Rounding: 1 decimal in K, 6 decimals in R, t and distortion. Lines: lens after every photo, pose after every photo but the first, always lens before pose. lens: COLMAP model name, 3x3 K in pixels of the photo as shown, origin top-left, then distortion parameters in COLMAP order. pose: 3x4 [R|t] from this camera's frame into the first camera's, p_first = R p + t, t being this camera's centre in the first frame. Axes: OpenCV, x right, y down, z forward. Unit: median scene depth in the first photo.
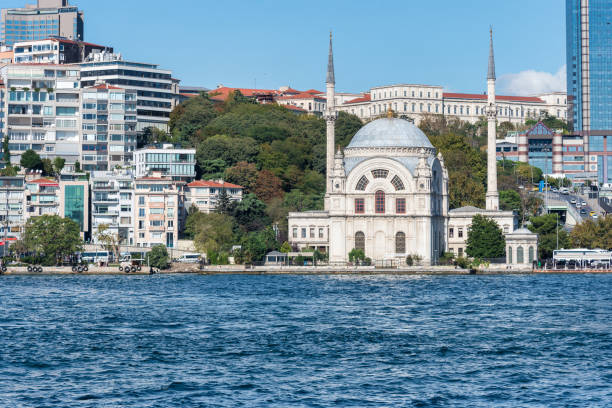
lens RADIAL K [[2025.1, 0, 306.5], [0, 2025.1, 202.3], [0, 0, 1]] dist [-0.032933, 0.000000]
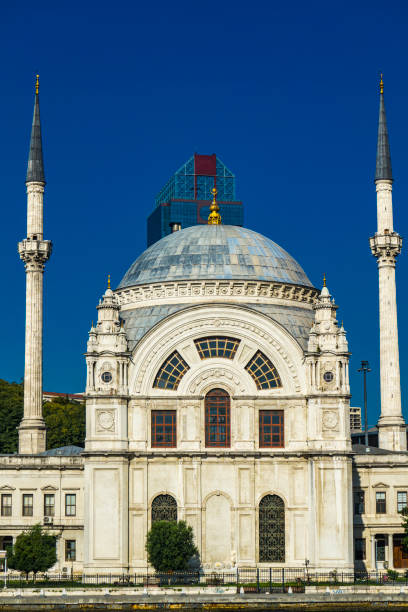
lens RADIAL K [[1448.2, 0, 206.3], [0, 1448.2, 305.6], [0, 0, 1]] dist [0.120418, 0.000000]
pose [[0.962823, 0.038933, 0.267313, -0.041411], [0.000189, 0.989462, -0.144794, 0.018754], [-0.270133, 0.139462, 0.952669, 0.722984]]
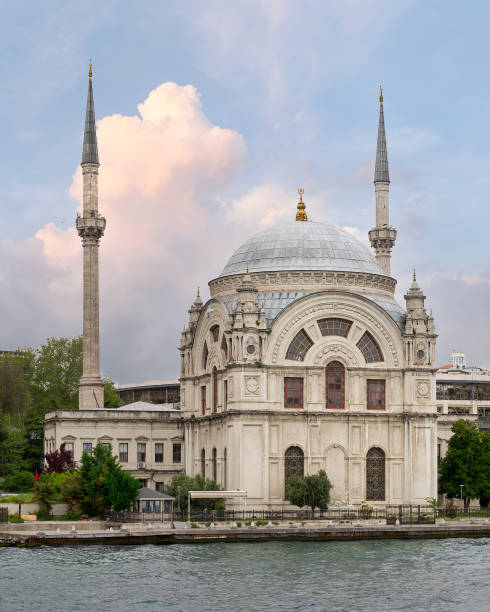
lens RADIAL K [[1491.5, 0, 280.5], [0, 1491.5, 329.5], [0, 0, 1]] dist [0.065529, 0.000000]
pose [[0.826658, 0.055396, 0.559971, -0.172669], [-0.006253, 0.995985, -0.089299, 0.018271], [-0.562670, 0.070318, 0.823686, 0.707070]]
